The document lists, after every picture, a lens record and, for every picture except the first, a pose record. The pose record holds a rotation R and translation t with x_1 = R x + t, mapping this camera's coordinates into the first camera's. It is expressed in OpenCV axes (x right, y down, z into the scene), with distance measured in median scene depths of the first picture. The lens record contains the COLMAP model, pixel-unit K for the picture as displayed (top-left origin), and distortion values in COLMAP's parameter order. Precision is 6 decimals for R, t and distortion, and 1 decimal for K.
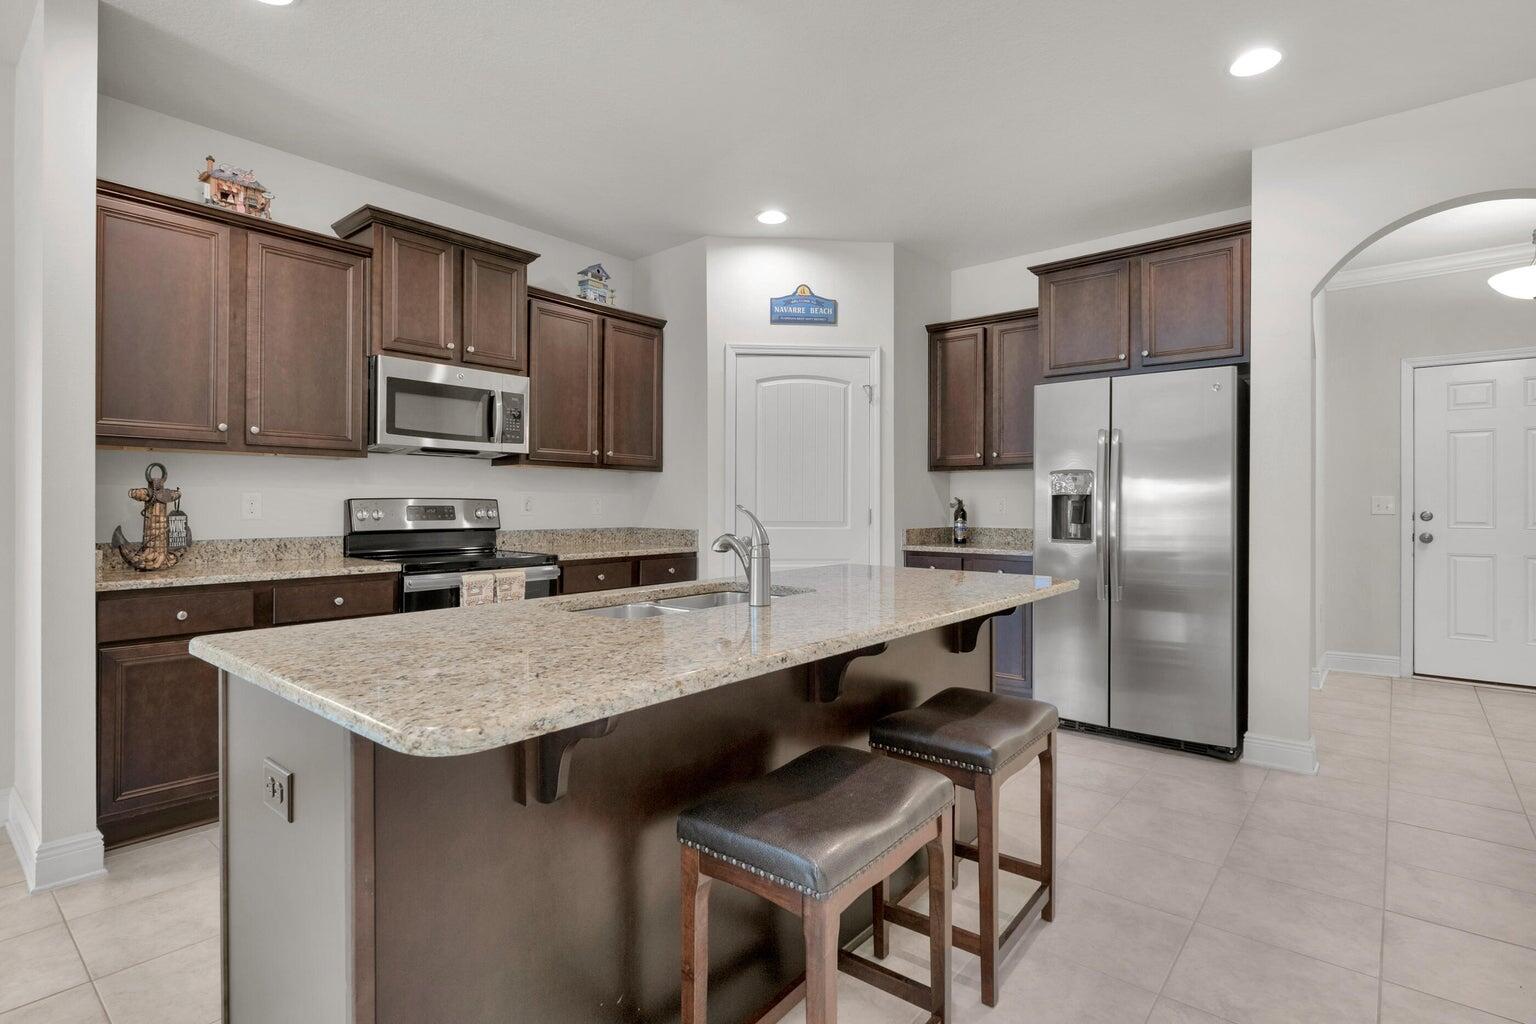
lens RADIAL K [[750.7, 0, 761.0], [0, 750.7, 506.9], [0, 0, 1]] dist [0.004629, 0.000962]
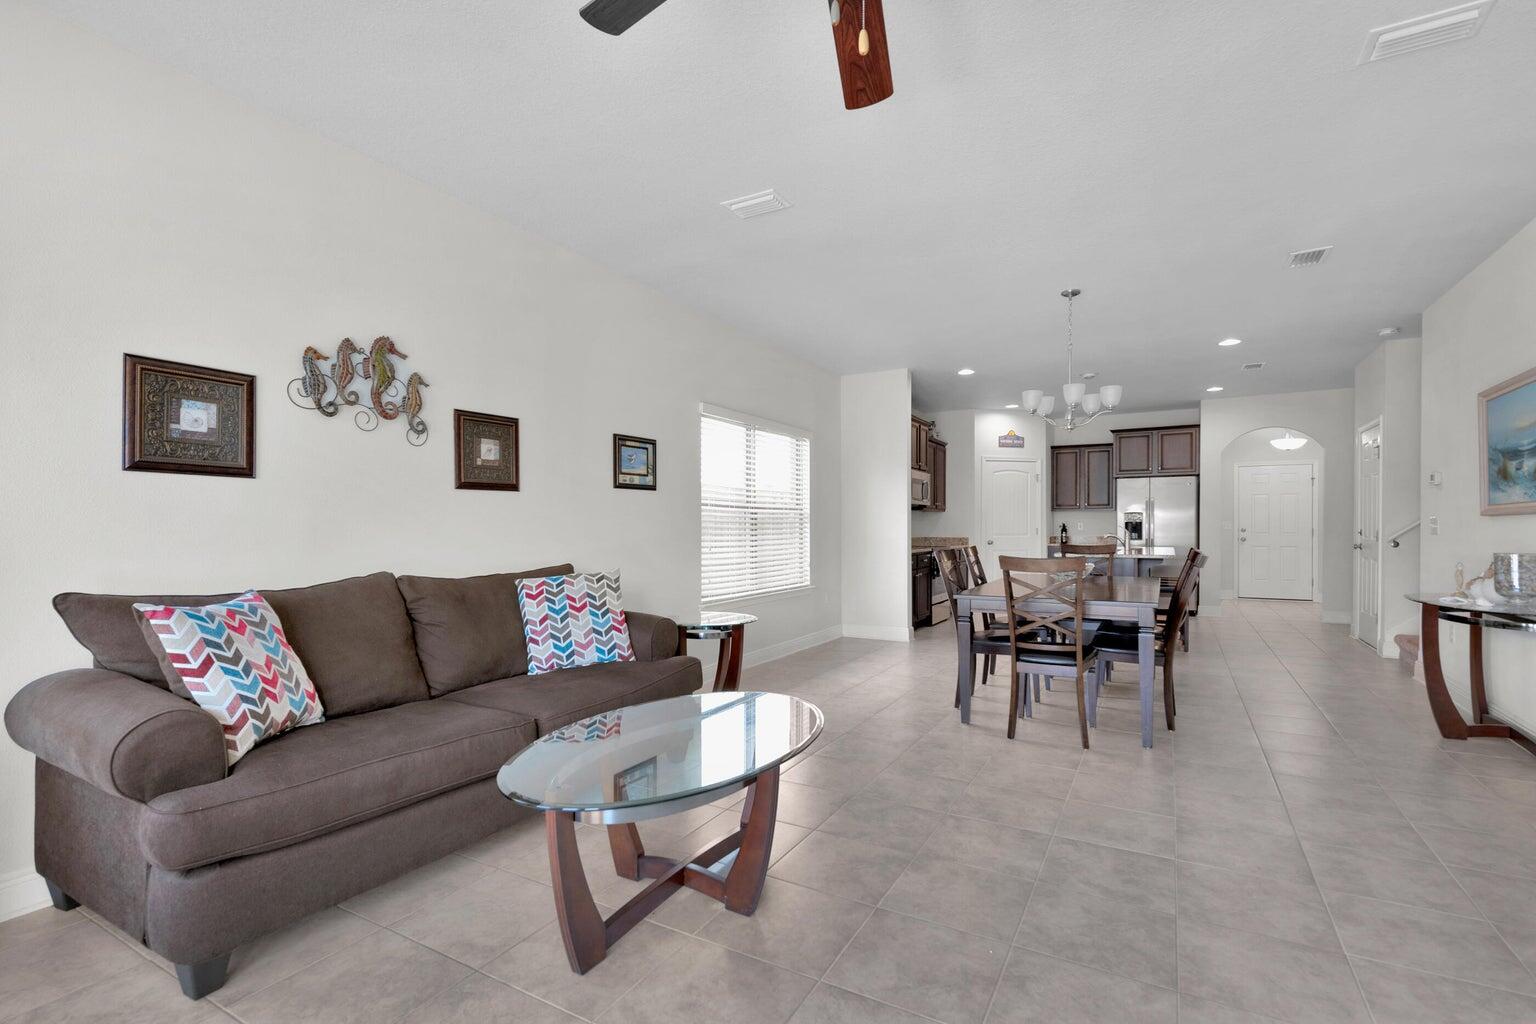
lens RADIAL K [[715.9, 0, 761.1], [0, 715.9, 527.9], [0, 0, 1]] dist [0.002955, 0.000301]
pose [[0.982281, -0.005334, 0.187337, -1.242230], [0.005600, 0.999984, -0.000894, -0.001107], [-0.187329, 0.001928, 0.982295, -1.122816]]
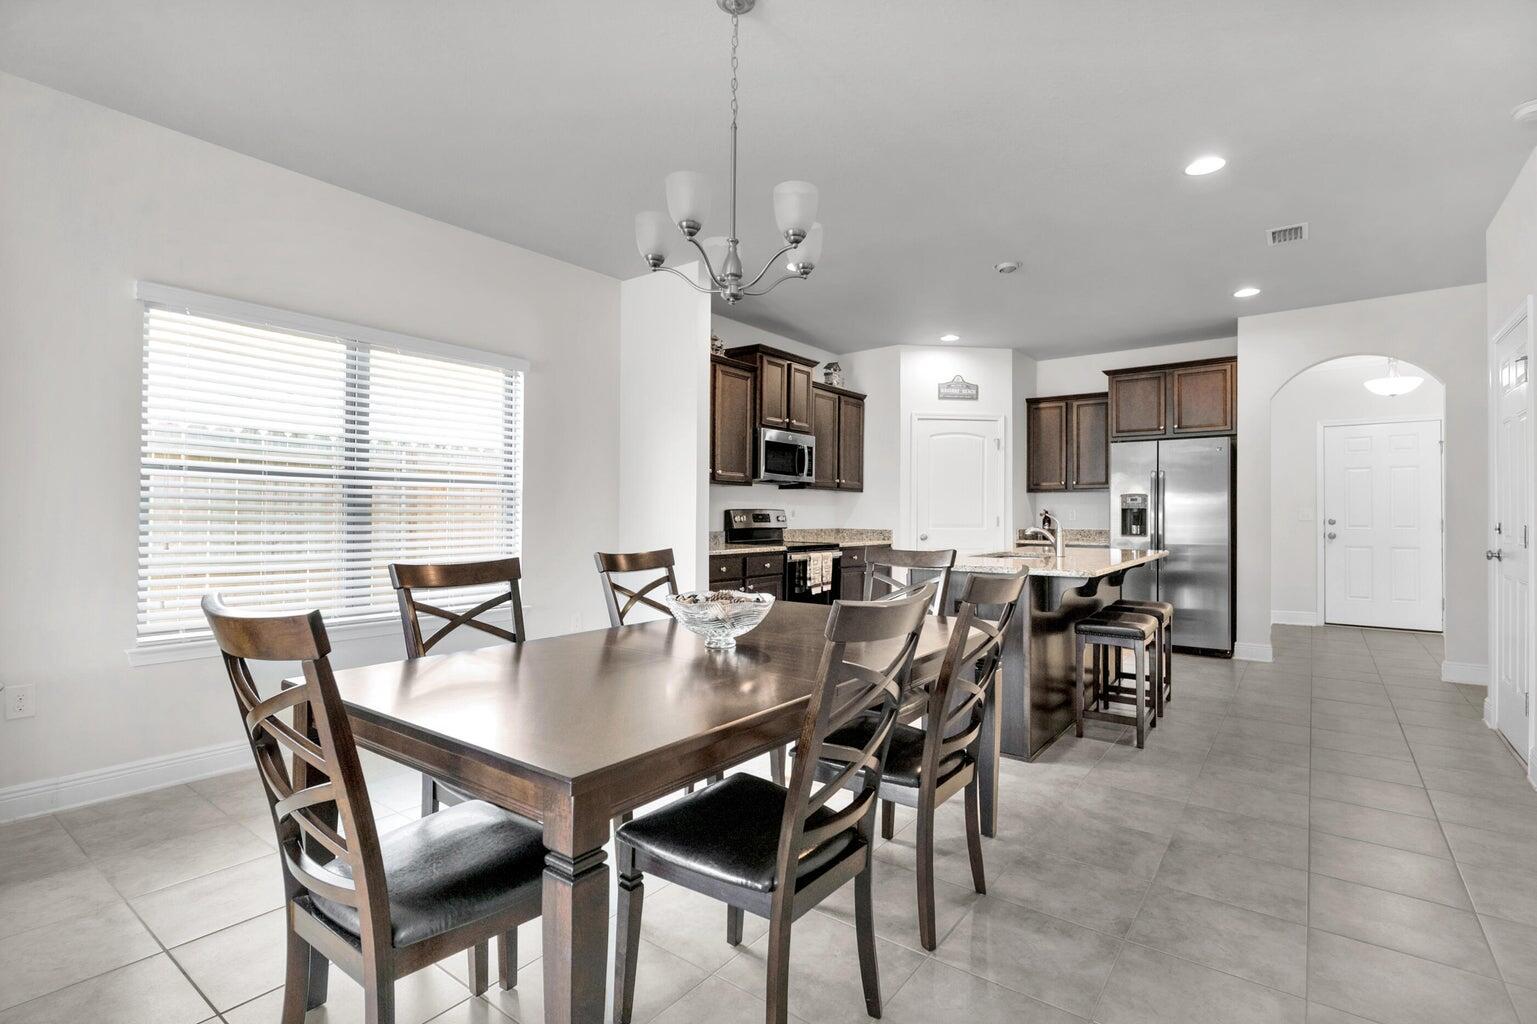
lens RADIAL K [[716.3, 0, 776.8], [0, 716.3, 510.6], [0, 0, 1]] dist [0.002955, 0.000301]
pose [[0.998211, 0.003768, 0.059677, -0.468533], [-0.003405, 0.999975, -0.006176, 0.000692], [-0.059699, 0.005962, 0.998199, -0.547805]]
